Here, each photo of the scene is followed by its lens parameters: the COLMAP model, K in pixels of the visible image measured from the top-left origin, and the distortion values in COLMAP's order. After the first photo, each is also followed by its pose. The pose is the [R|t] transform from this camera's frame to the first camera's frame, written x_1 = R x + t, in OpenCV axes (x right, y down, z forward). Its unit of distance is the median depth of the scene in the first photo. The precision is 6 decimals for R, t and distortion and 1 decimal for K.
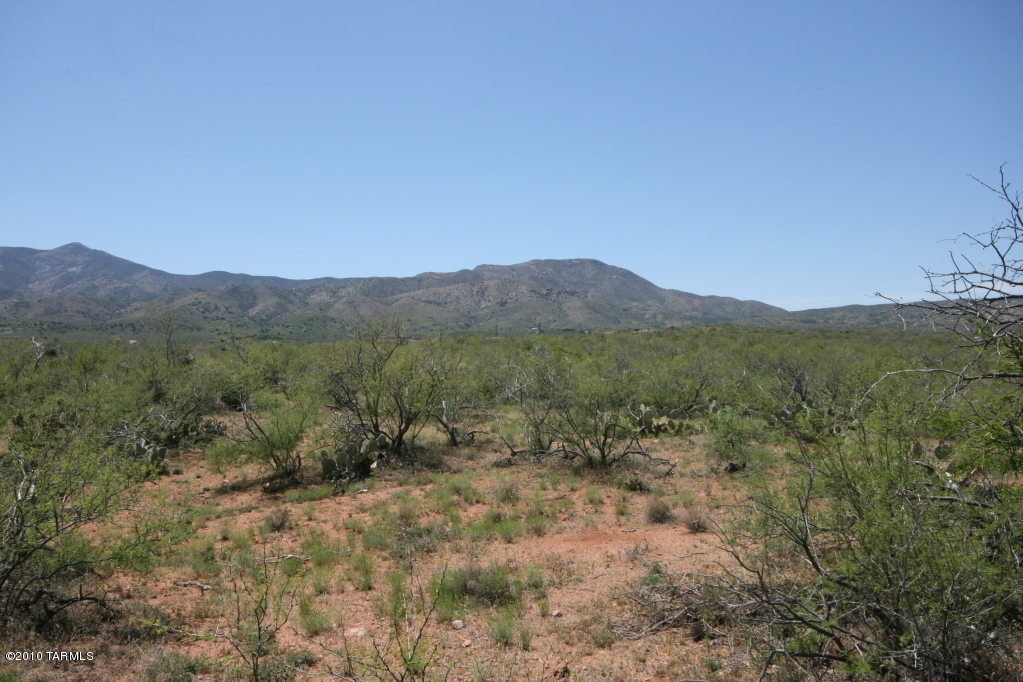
lens RADIAL K [[885.4, 0, 505.3], [0, 885.4, 344.5], [0, 0, 1]] dist [0.004073, 0.056004]
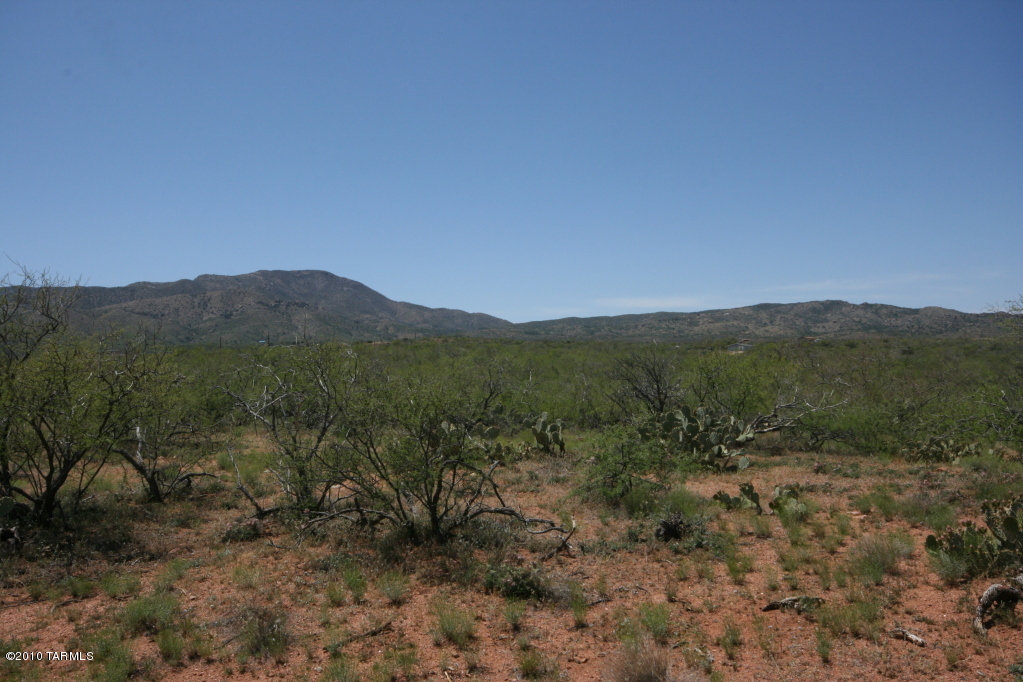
lens RADIAL K [[885.4, 0, 504.7], [0, 885.4, 359.1], [0, 0, 1]] dist [0.004073, 0.056004]
pose [[0.955327, -0.013591, 0.295239, -0.006094], [0.012861, 0.999908, 0.004416, 0.014205], [-0.295271, -0.000422, 0.955413, 0.275871]]
